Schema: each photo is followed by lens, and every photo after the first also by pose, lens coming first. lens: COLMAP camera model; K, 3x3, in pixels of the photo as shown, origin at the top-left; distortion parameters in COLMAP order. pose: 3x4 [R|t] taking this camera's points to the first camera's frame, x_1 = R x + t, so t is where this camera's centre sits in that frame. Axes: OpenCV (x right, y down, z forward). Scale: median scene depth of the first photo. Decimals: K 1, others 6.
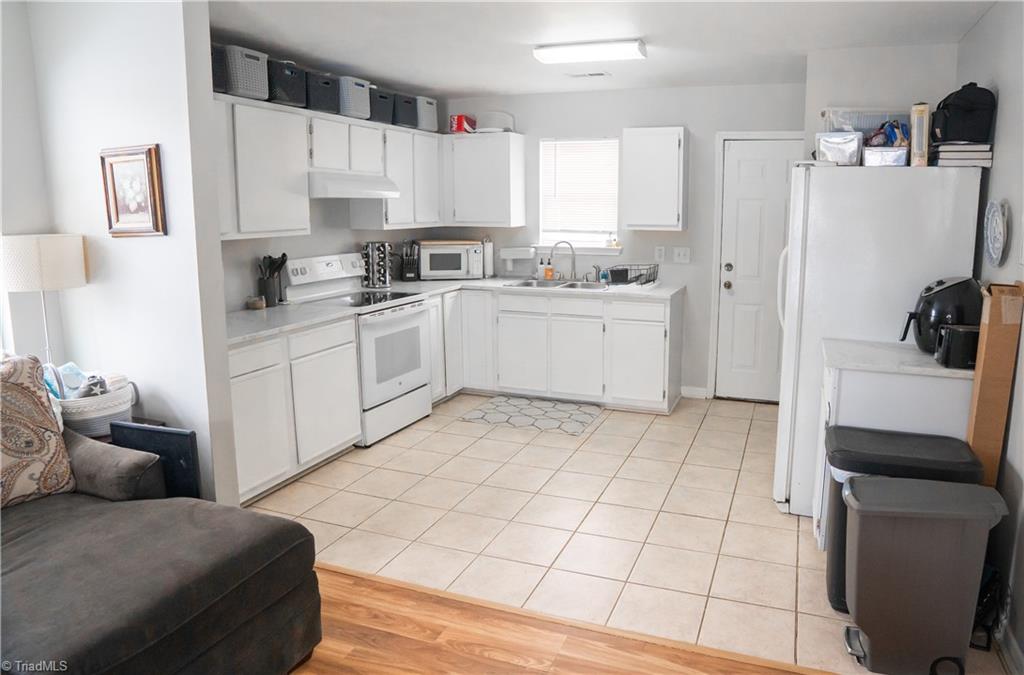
lens RADIAL K [[653.3, 0, 571.9], [0, 653.3, 294.9], [0, 0, 1]] dist [-0.073359, 0.002123]
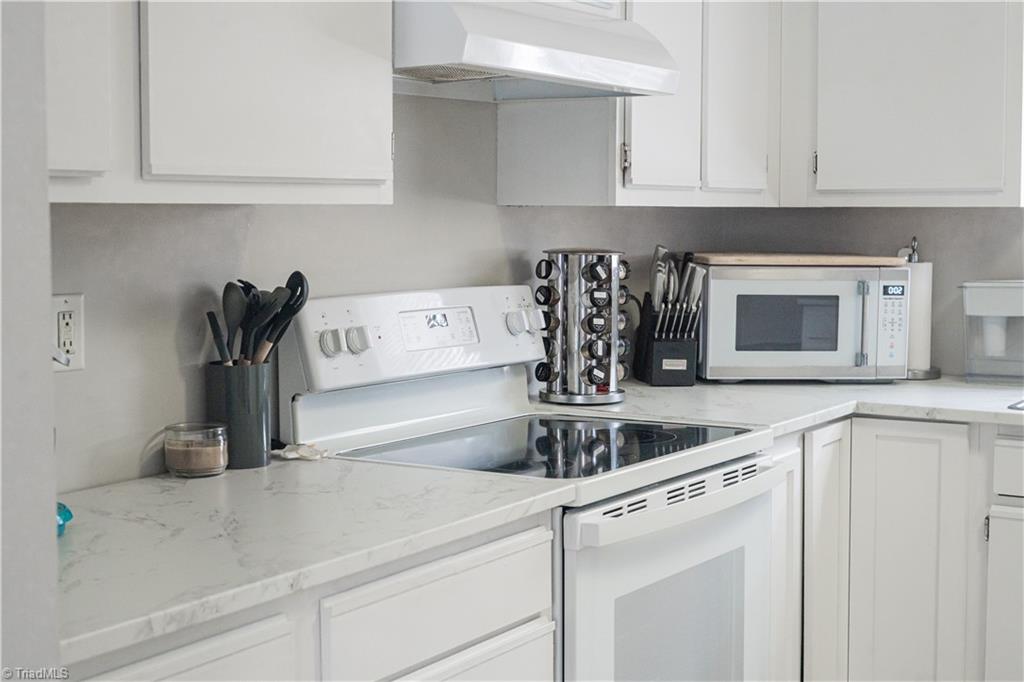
lens RADIAL K [[1477.7, 0, 512.0], [0, 1477.7, 341.0], [0, 0, 1]] dist [-0.003420, -0.013893]
pose [[0.971895, 0.014240, -0.234985, -0.175012], [-0.026521, 0.998438, -0.049183, -0.006068], [0.233918, 0.054033, 0.970754, 0.343680]]
